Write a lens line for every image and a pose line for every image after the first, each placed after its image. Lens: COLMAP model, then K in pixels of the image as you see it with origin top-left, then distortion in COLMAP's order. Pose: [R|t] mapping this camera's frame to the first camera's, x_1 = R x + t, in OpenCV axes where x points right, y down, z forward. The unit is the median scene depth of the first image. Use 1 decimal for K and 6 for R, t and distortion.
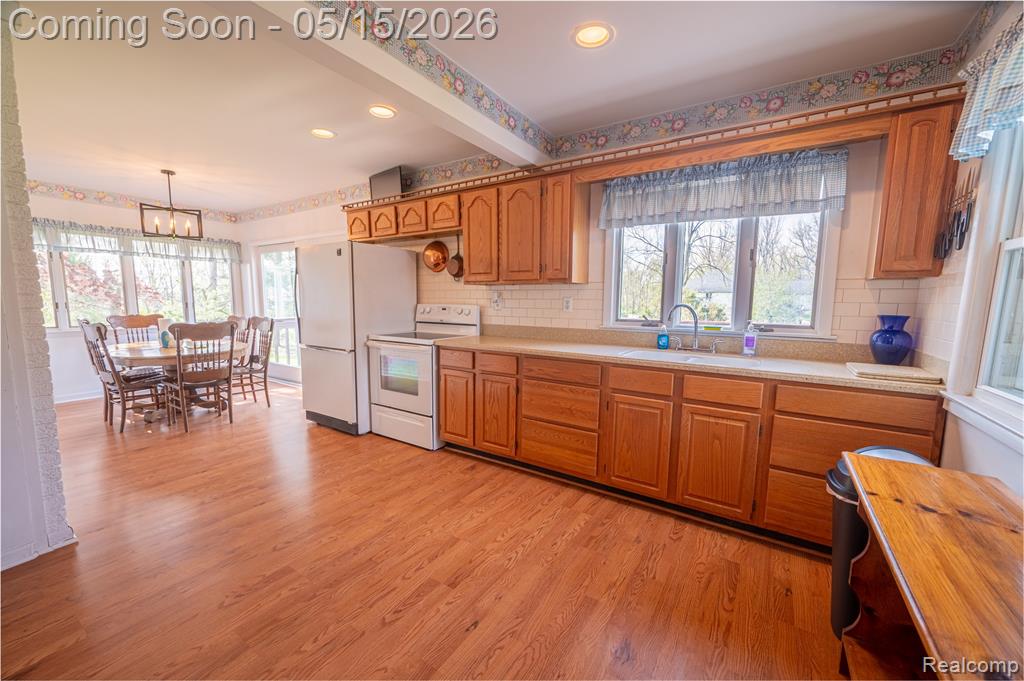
lens RADIAL K [[401.1, 0, 487.9], [0, 401.1, 340.5], [0, 0, 1]] dist [0.017413, -0.000031]
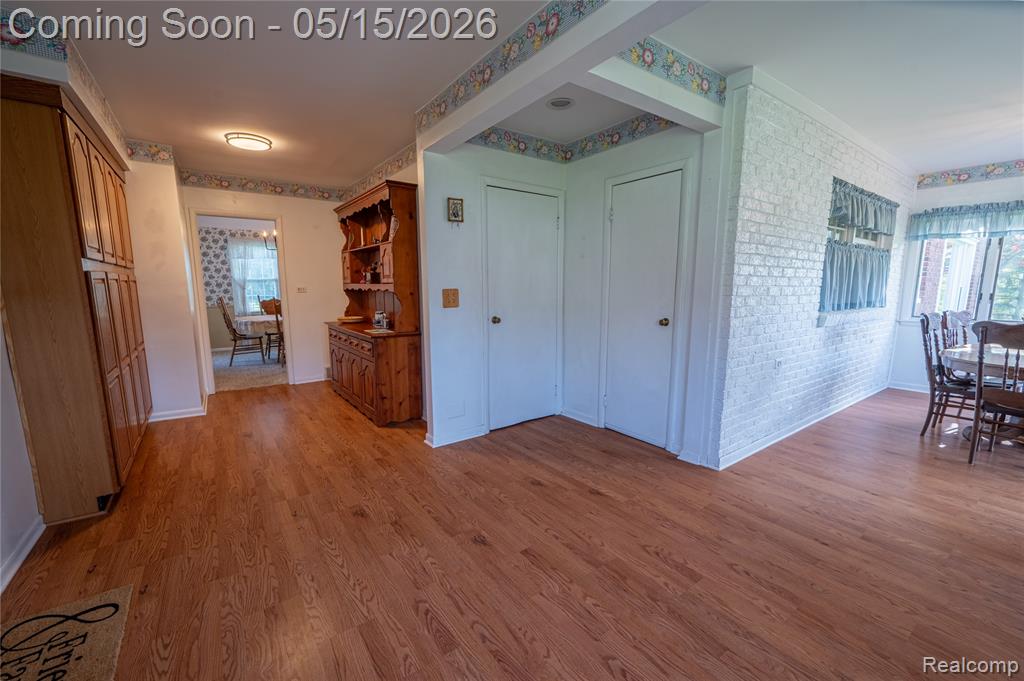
lens RADIAL K [[410.6, 0, 515.5], [0, 410.6, 345.2], [0, 0, 1]] dist [-0.001923, -0.000253]
pose [[-0.328326, 0.136194, -0.934694, 0.181897], [-0.100766, 0.978853, 0.178024, -0.032766], [0.939174, 0.152635, -0.307659, 0.287314]]
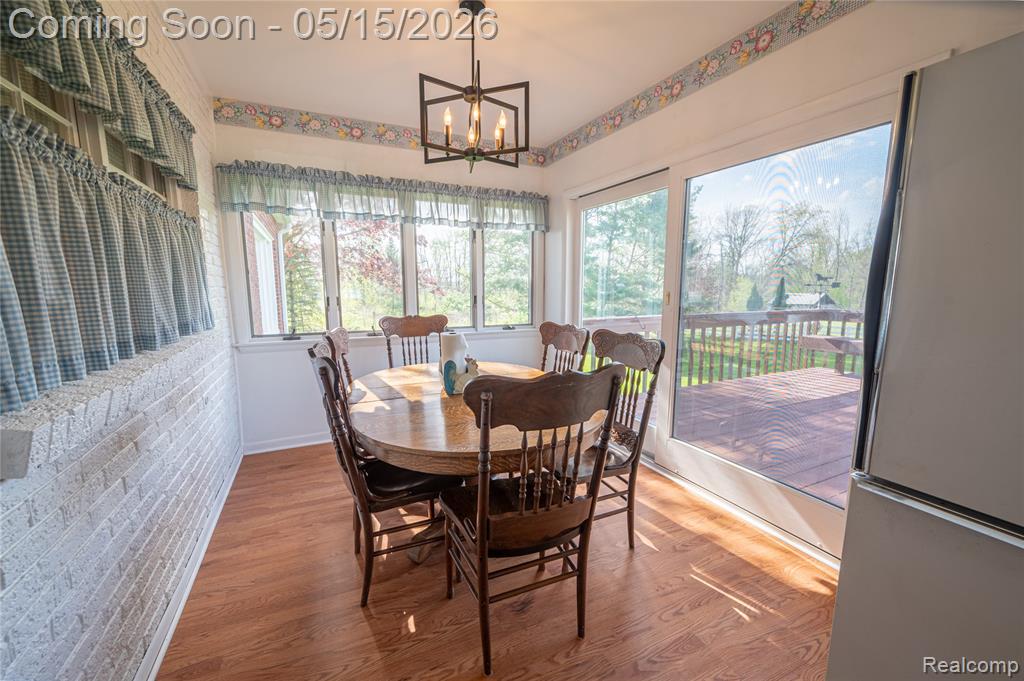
lens RADIAL K [[410.6, 0, 515.5], [0, 410.6, 345.2], [0, 0, 1]] dist [-0.001923, -0.000253]
pose [[0.876348, 0.066610, -0.477051, -0.423575], [-0.048710, 0.997570, 0.049809, -0.057750], [0.479210, -0.020413, 0.877463, 0.518545]]
